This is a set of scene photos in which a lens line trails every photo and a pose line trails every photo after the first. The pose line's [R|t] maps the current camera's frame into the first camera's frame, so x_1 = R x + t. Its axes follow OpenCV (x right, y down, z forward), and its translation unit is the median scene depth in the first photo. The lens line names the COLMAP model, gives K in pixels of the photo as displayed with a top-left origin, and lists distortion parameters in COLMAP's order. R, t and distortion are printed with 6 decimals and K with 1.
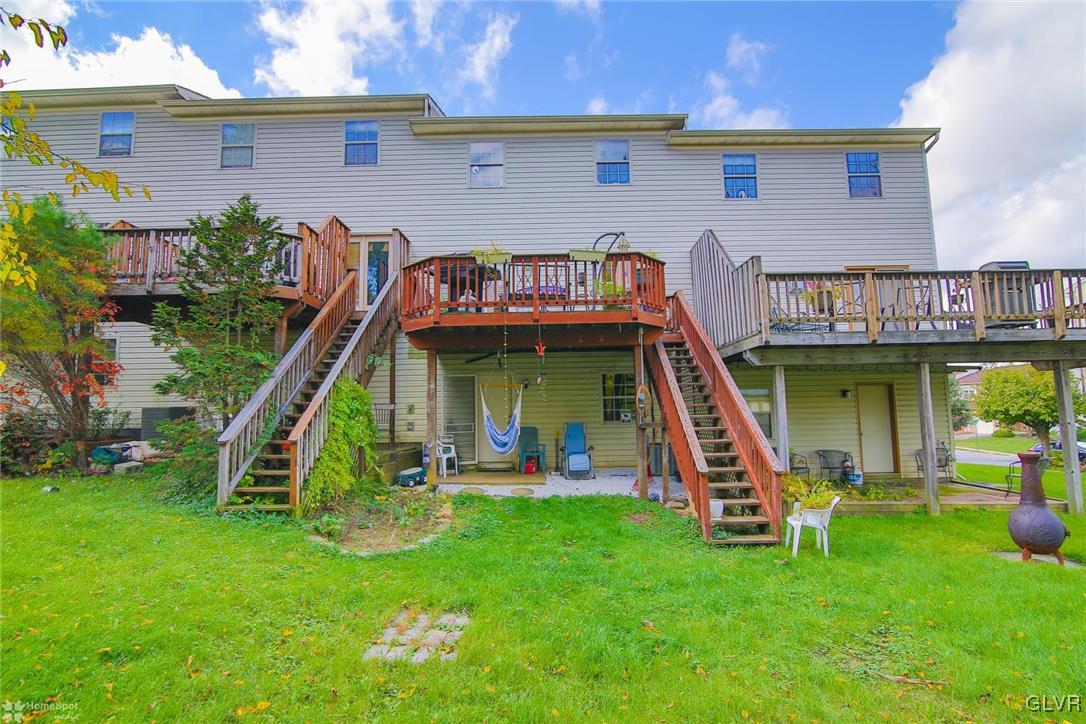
lens RADIAL K [[524.6, 0, 541.0], [0, 524.6, 361.4], [0, 0, 1]] dist [-0.020125, -0.000059]
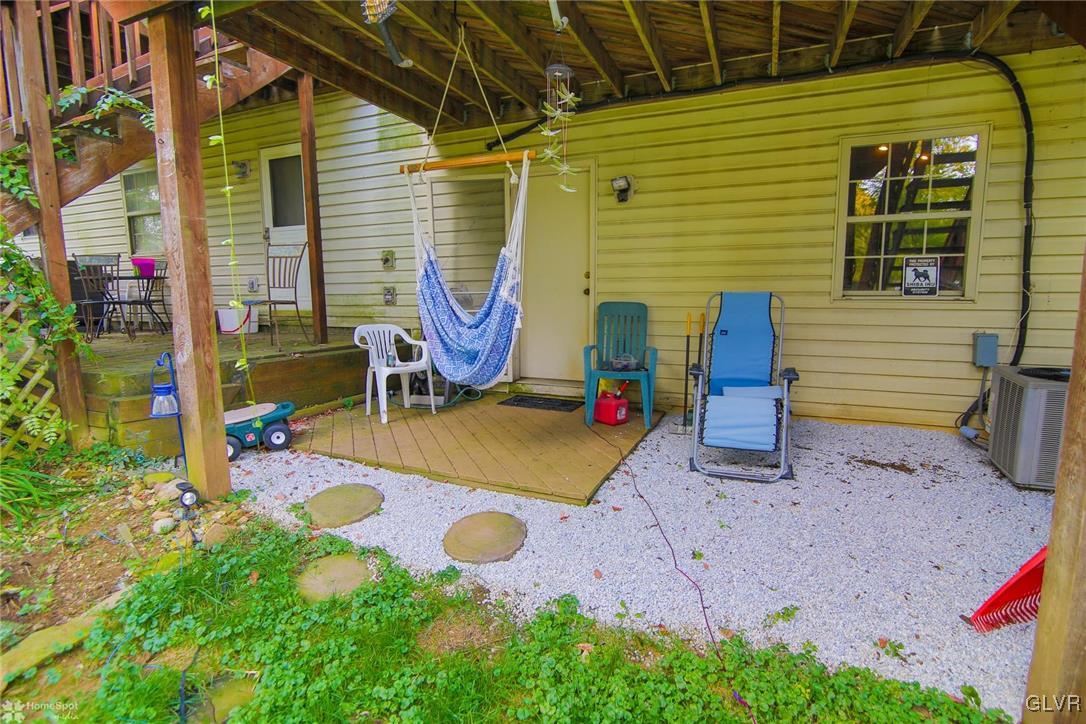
lens RADIAL K [[524.6, 0, 540.3], [0, 524.6, 363.1], [0, 0, 1]] dist [-0.020125, -0.000059]
pose [[0.922857, 0.062724, -0.380001, 0.068846], [0.029732, 0.972103, 0.232662, 0.075024], [0.383993, -0.226012, 0.895247, 0.604949]]
